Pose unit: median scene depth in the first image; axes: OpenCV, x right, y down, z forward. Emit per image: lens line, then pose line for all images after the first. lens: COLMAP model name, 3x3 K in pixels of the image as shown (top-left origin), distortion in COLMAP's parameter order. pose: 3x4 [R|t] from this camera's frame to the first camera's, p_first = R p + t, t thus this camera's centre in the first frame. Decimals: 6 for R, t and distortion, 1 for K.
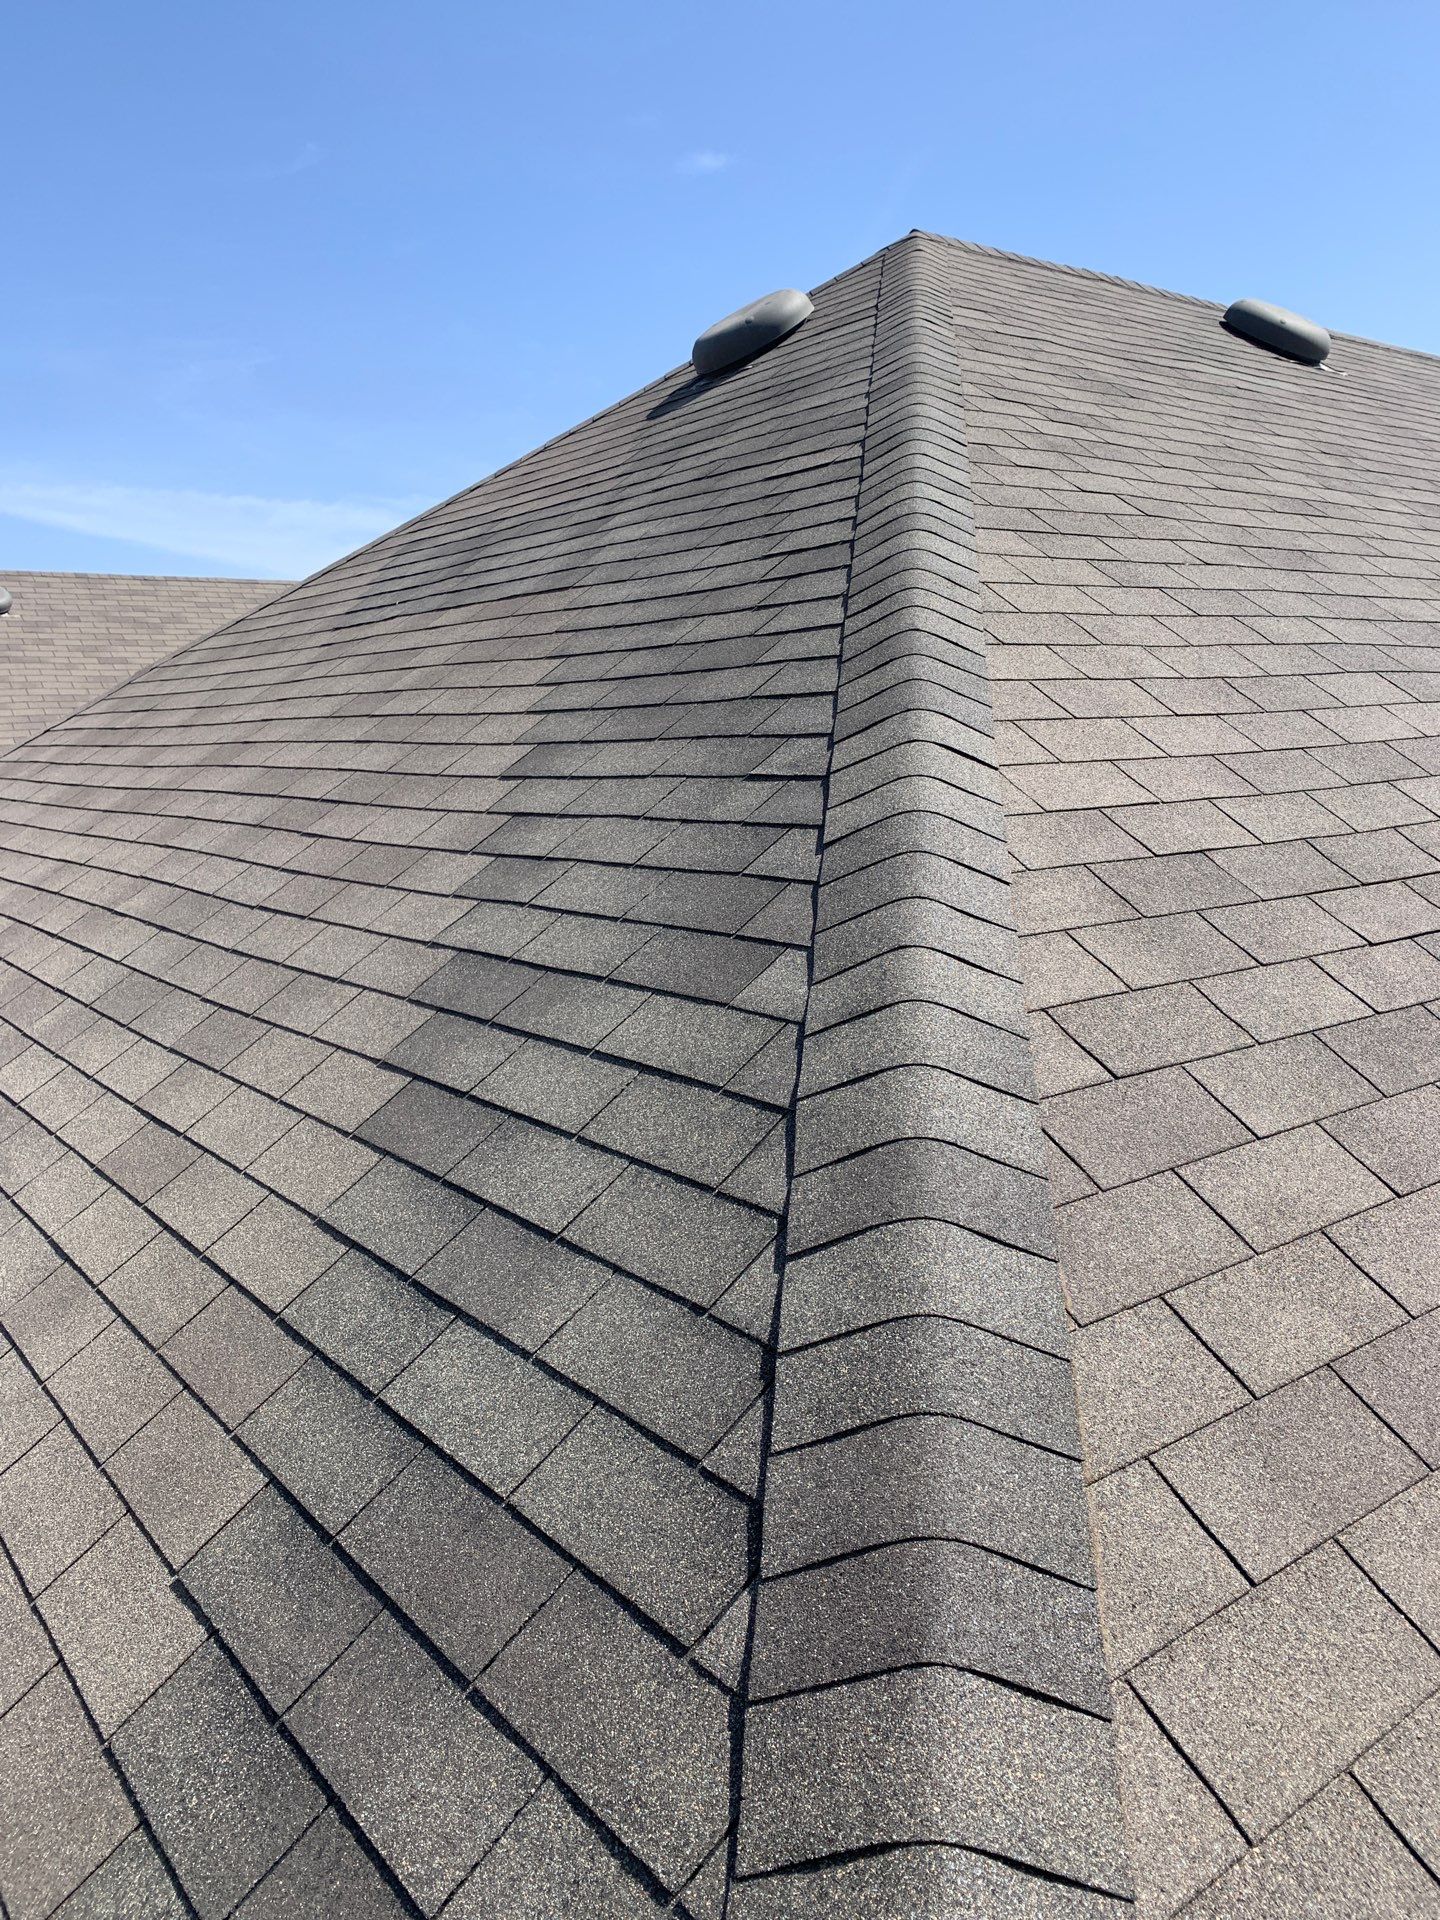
lens RADIAL K [[1500.5, 0, 730.9], [0, 1500.5, 937.1], [0, 0, 1]] dist [0.022334, -0.007048]
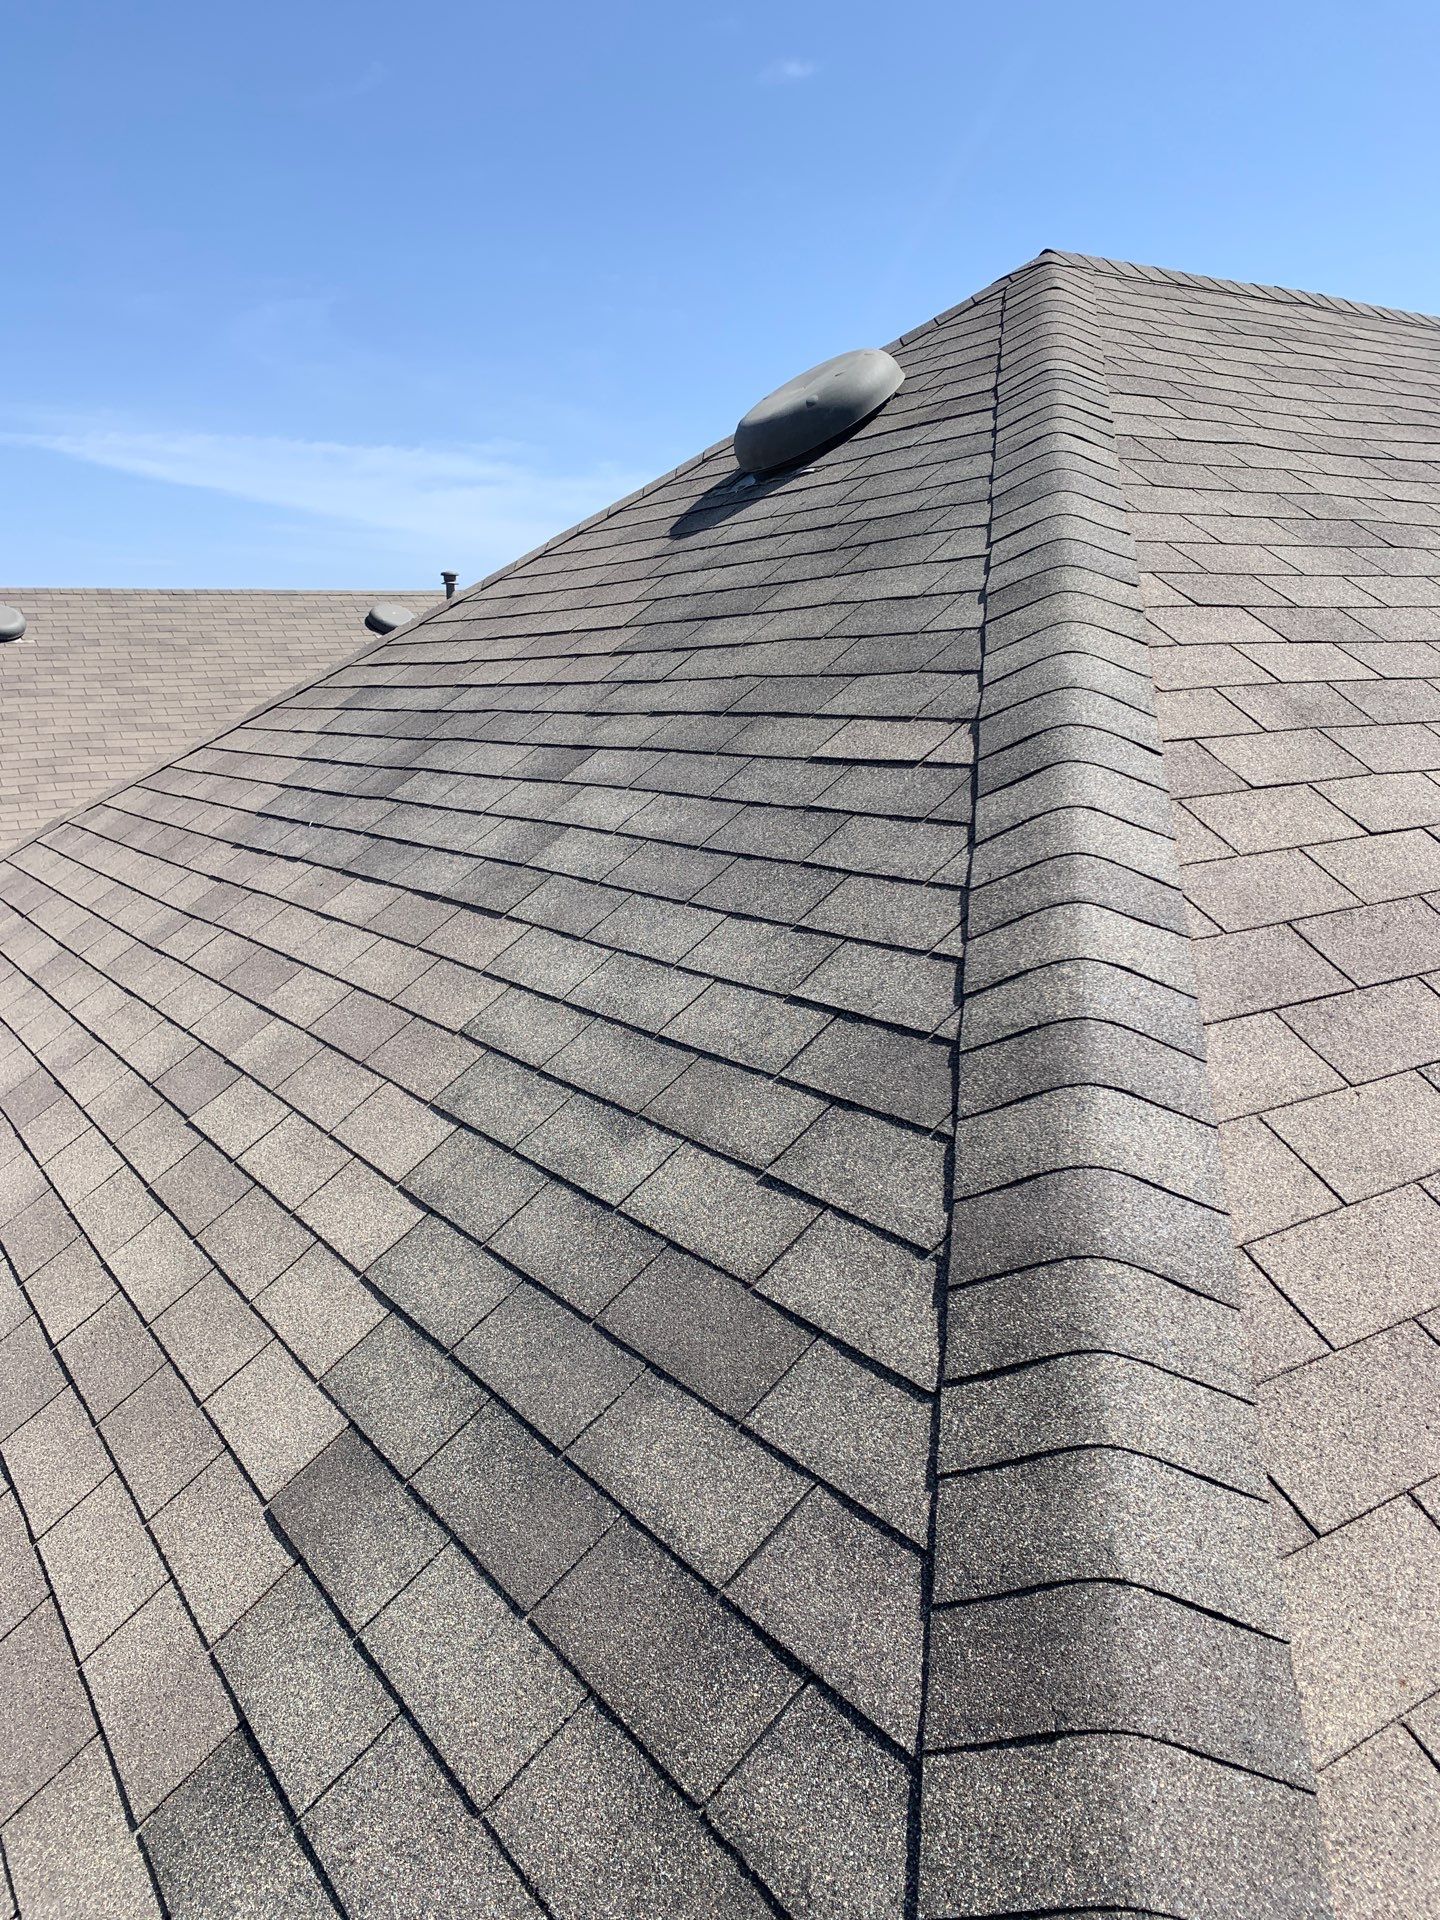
lens RADIAL K [[1485.0, 0, 720.0], [0, 1485.0, 960.0], [0, 0, 1]] dist [0.034461, -0.012271]
pose [[0.997677, 0.012413, -0.066980, 0.020736], [-0.008730, 0.998448, 0.054995, -0.197273], [0.067559, -0.054283, 0.996238, 0.302088]]
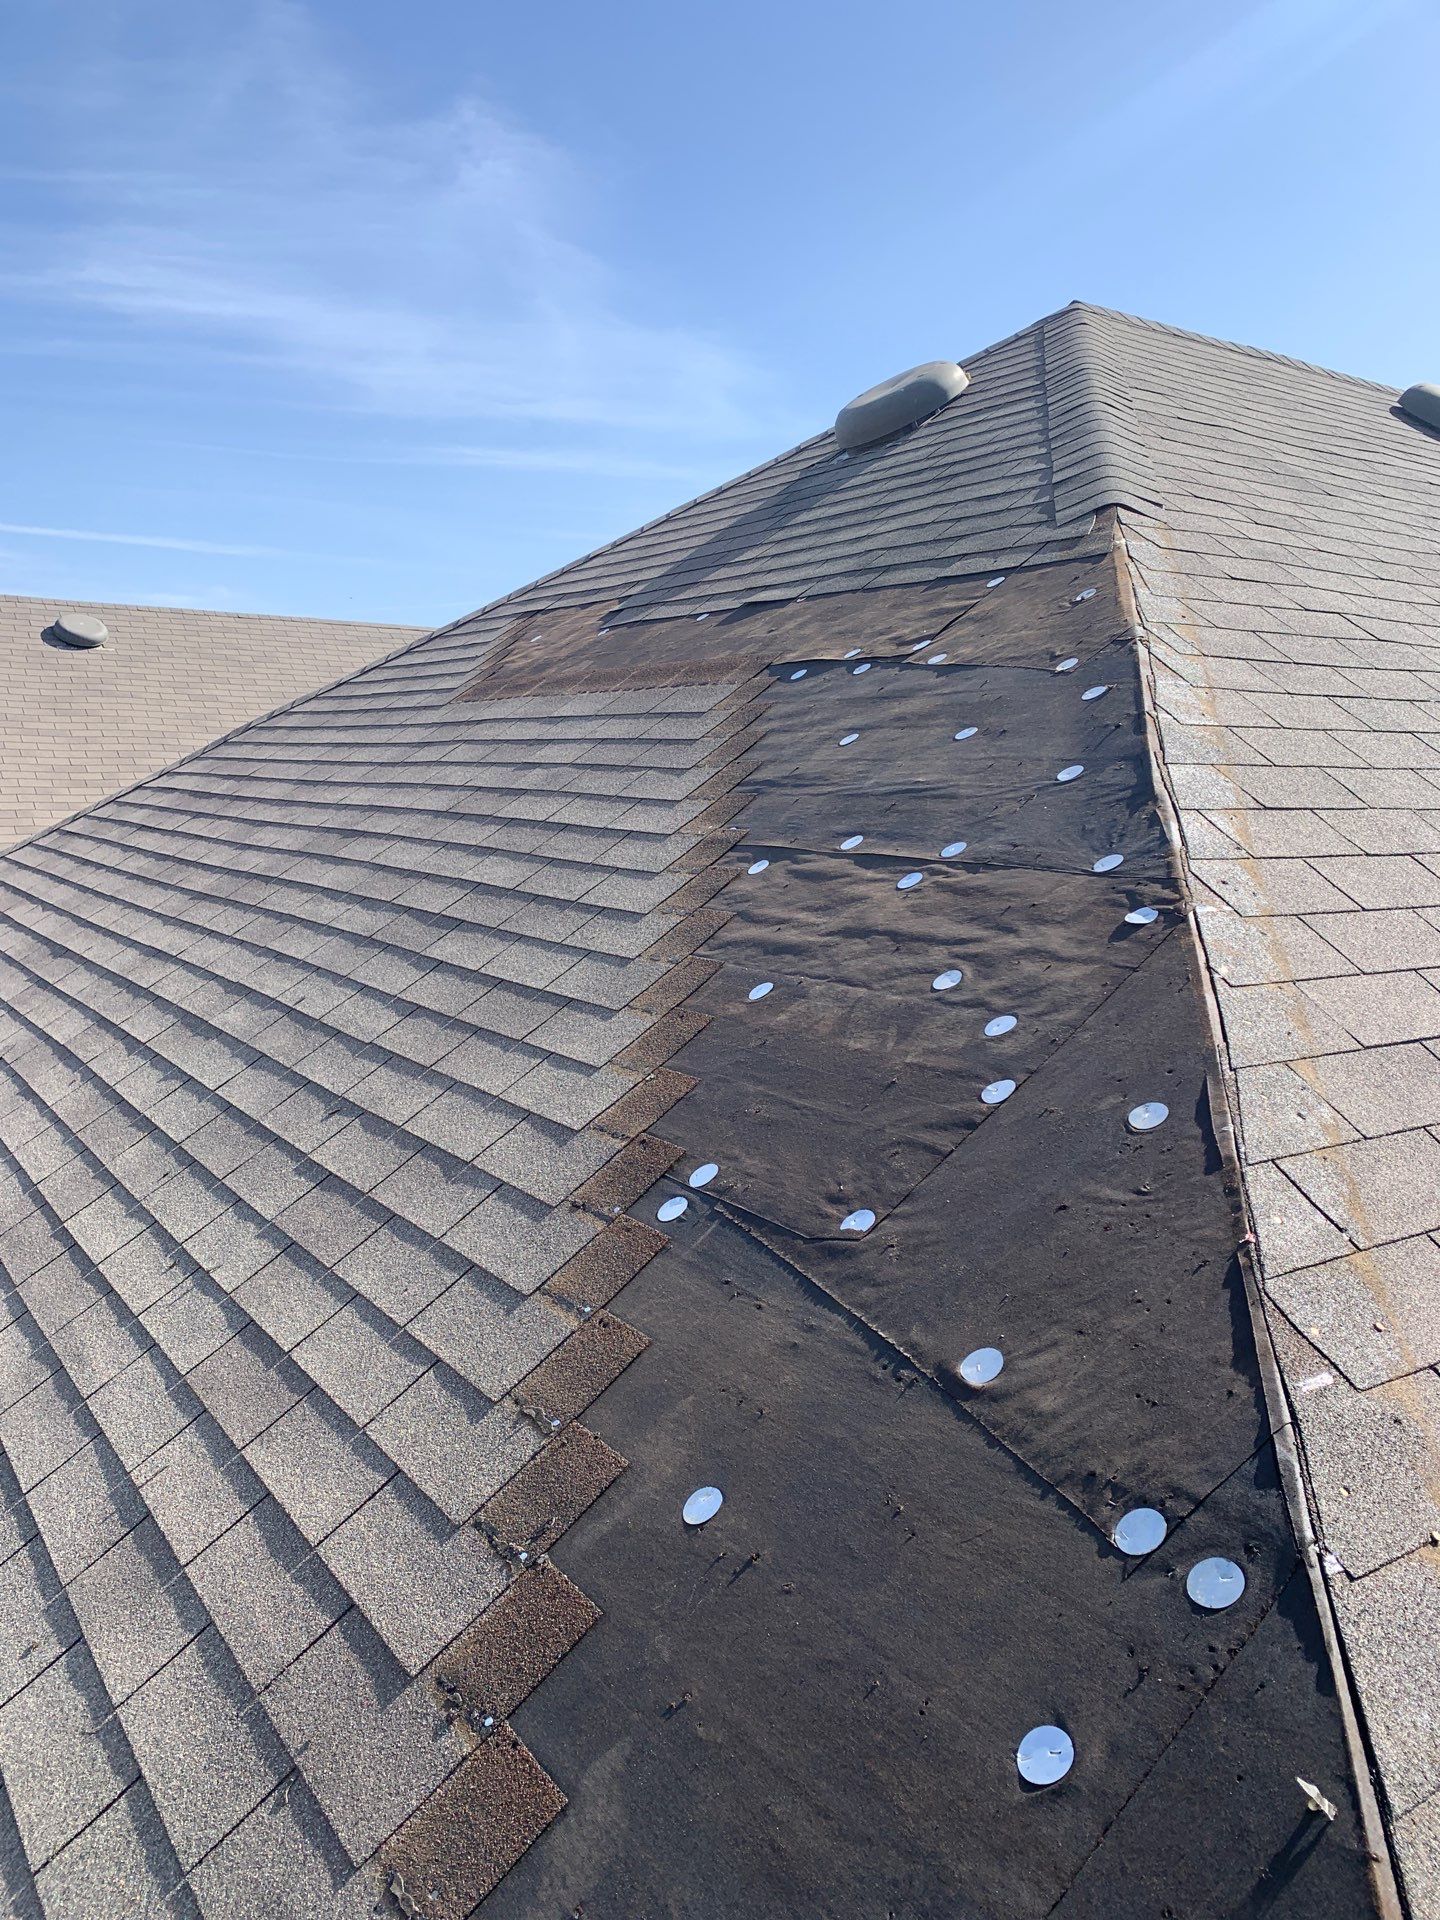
lens RADIAL K [[1485.0, 0, 720.0], [0, 1485.0, 960.0], [0, 0, 1]] dist [0.034461, -0.012271]
pose [[0.997709, 0.051342, -0.044055, -0.043087], [-0.051893, 0.998587, -0.011461, -0.044609], [0.043404, 0.013721, 0.998963, 0.078315]]
